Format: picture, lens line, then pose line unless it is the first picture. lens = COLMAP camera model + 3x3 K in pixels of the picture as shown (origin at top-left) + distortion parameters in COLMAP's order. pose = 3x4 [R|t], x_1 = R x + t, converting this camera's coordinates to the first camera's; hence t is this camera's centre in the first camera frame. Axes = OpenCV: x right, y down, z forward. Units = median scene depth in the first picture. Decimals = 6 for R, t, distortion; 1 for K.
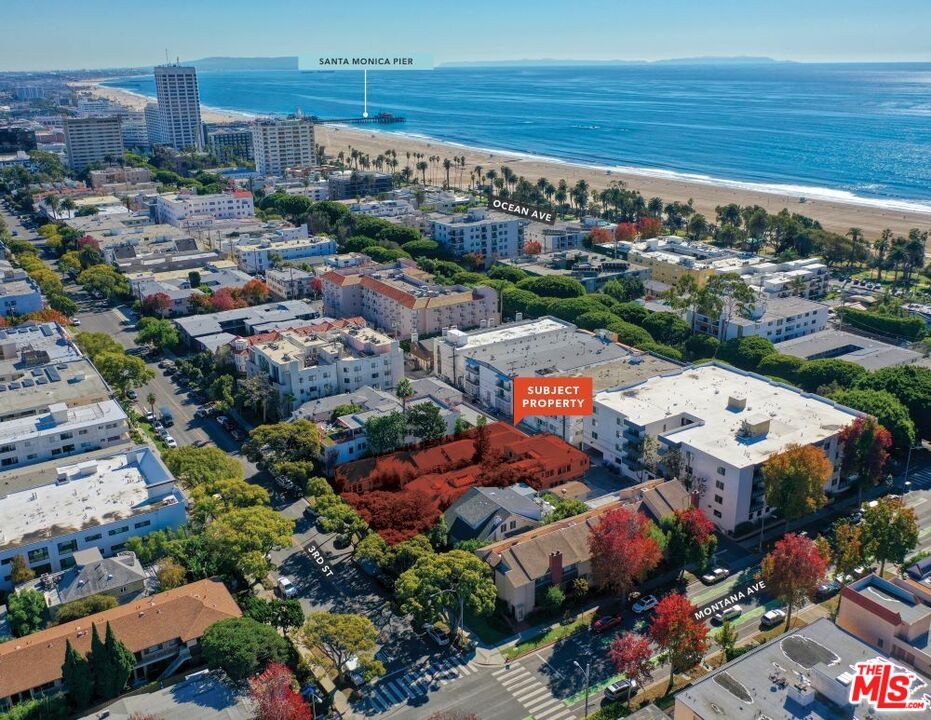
lens RADIAL K [[875.8, 0, 465.5], [0, 875.8, 360.0], [0, 0, 1]] dist [-0.005984, 0.006109]
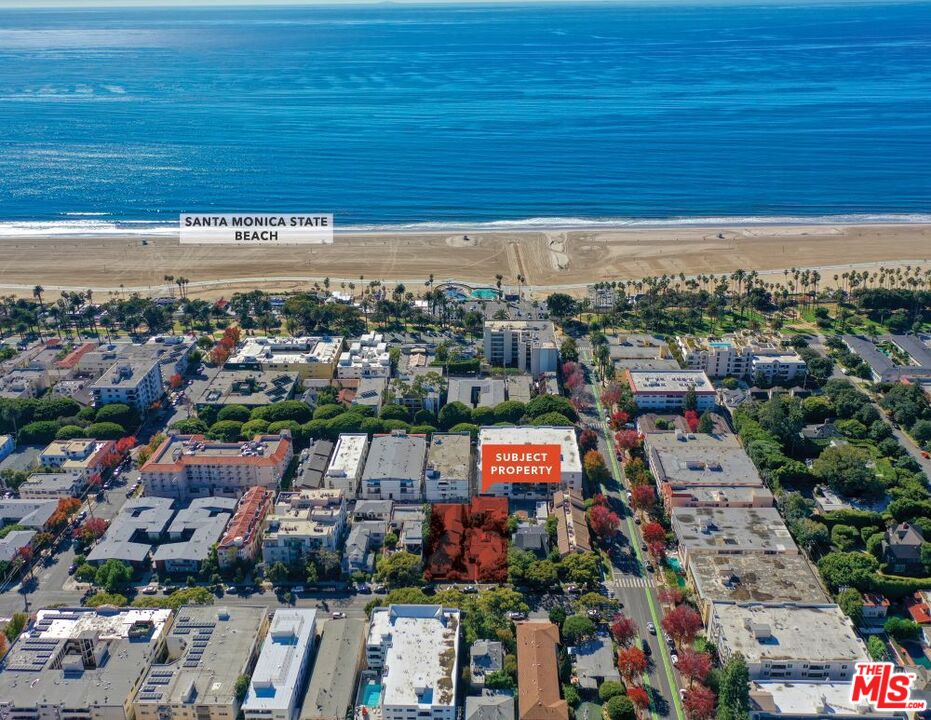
lens RADIAL K [[875.8, 0, 465.5], [0, 875.8, 360.0], [0, 0, 1]] dist [-0.005984, 0.006109]
pose [[0.561383, -0.317478, 0.764236, -1.078143], [0.272032, 0.942960, 0.191897, -0.479569], [-0.781567, 0.100169, 0.615726, -0.154628]]
